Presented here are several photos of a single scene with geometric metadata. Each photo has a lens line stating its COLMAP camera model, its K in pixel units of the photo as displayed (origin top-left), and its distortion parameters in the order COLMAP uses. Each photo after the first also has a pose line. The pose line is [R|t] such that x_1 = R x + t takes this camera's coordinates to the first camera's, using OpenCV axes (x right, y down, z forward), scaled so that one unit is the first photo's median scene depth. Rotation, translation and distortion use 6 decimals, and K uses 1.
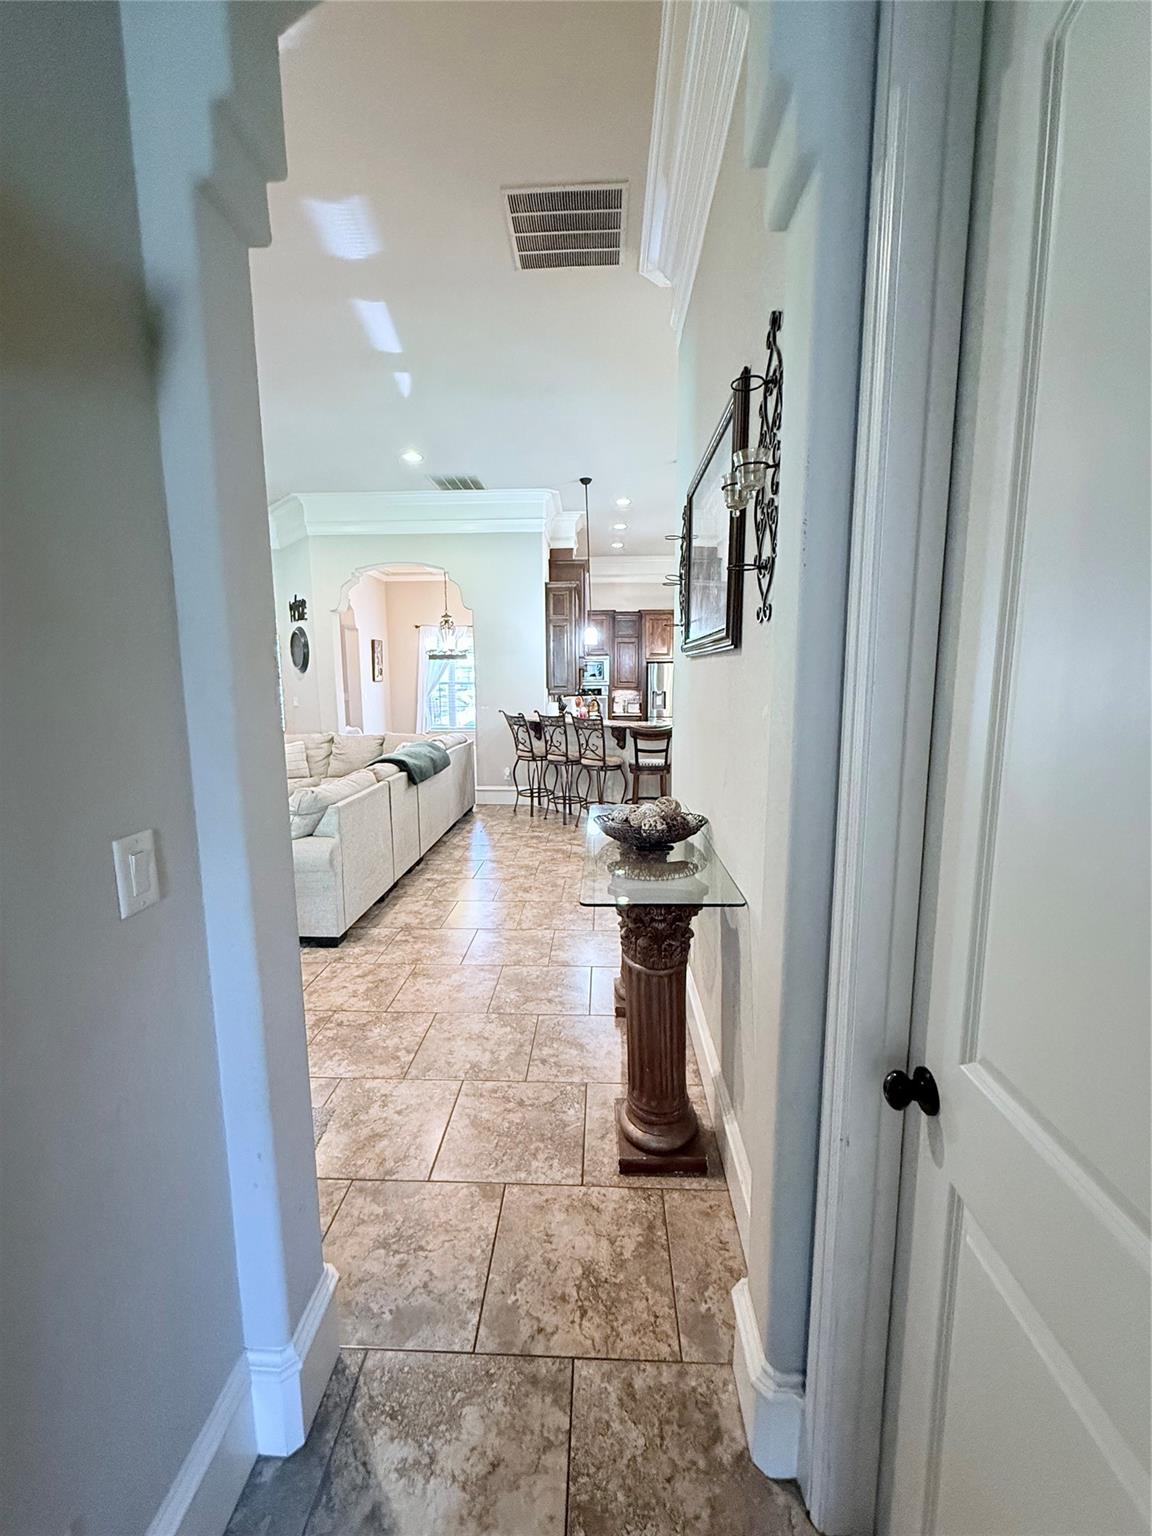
lens RADIAL K [[614.1, 0, 580.6], [0, 614.1, 765.0], [0, 0, 1]] dist [-0.000249, 0.000281]
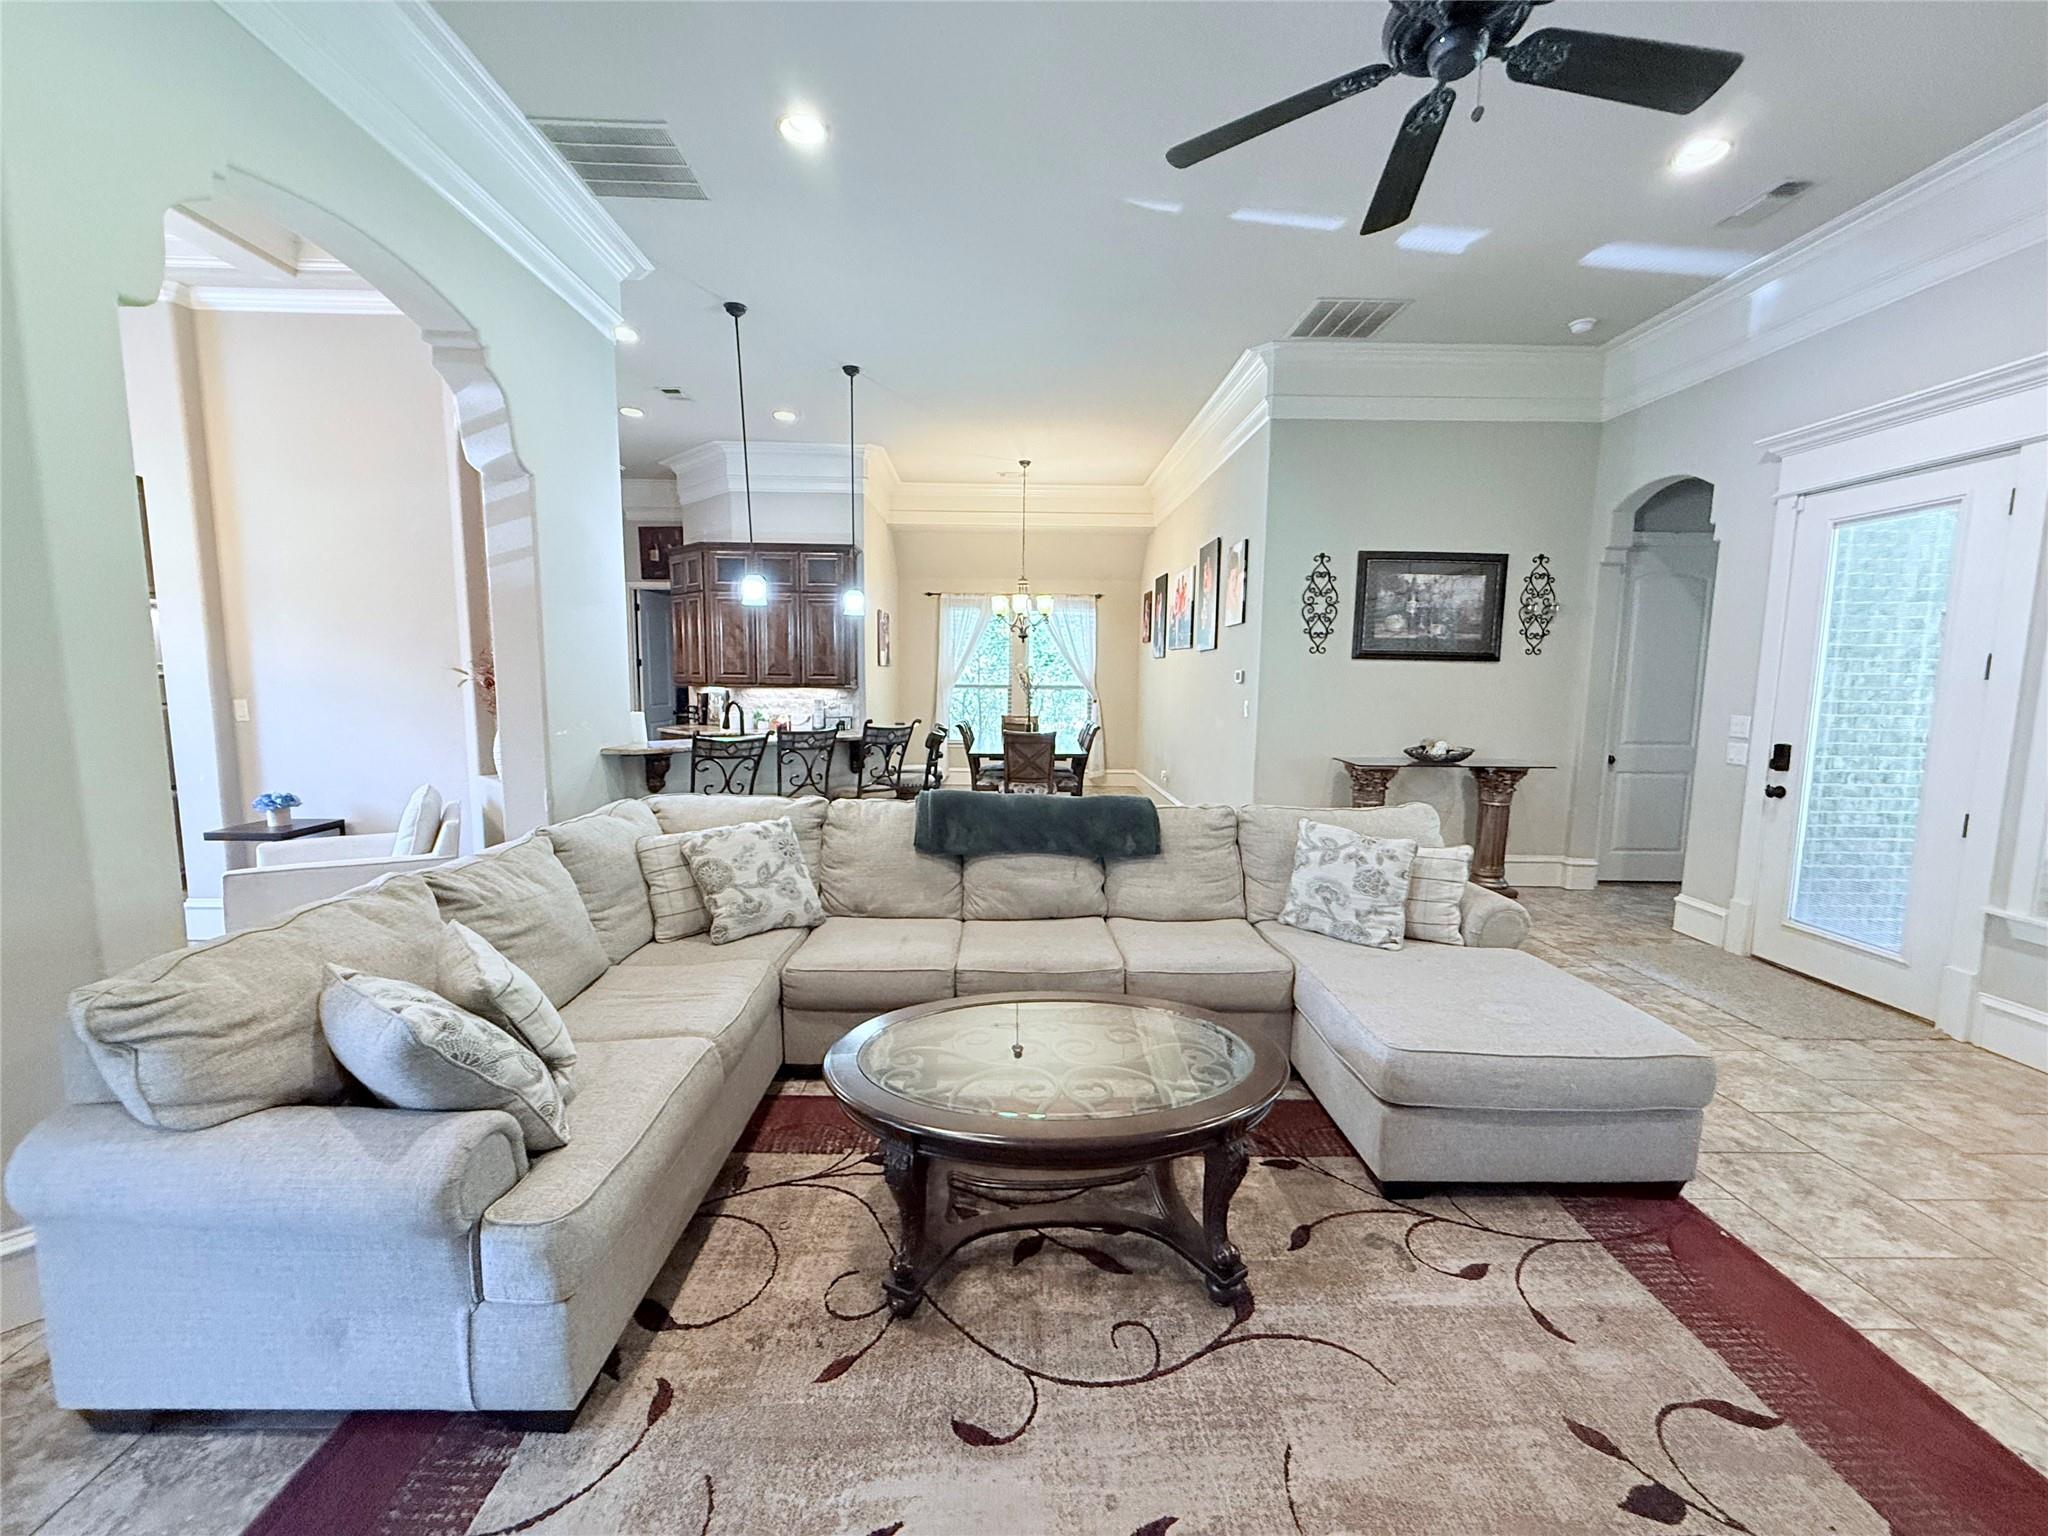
lens RADIAL K [[818.9, 0, 1019.1], [0, 818.9, 765.4], [0, 0, 1]] dist [-0.000249, 0.000281]
pose [[-0.063357, -0.104840, 0.992469, -0.547942], [0.127717, 0.985438, 0.112250, -0.074699], [-0.989785, 0.133867, -0.049044, 0.585318]]
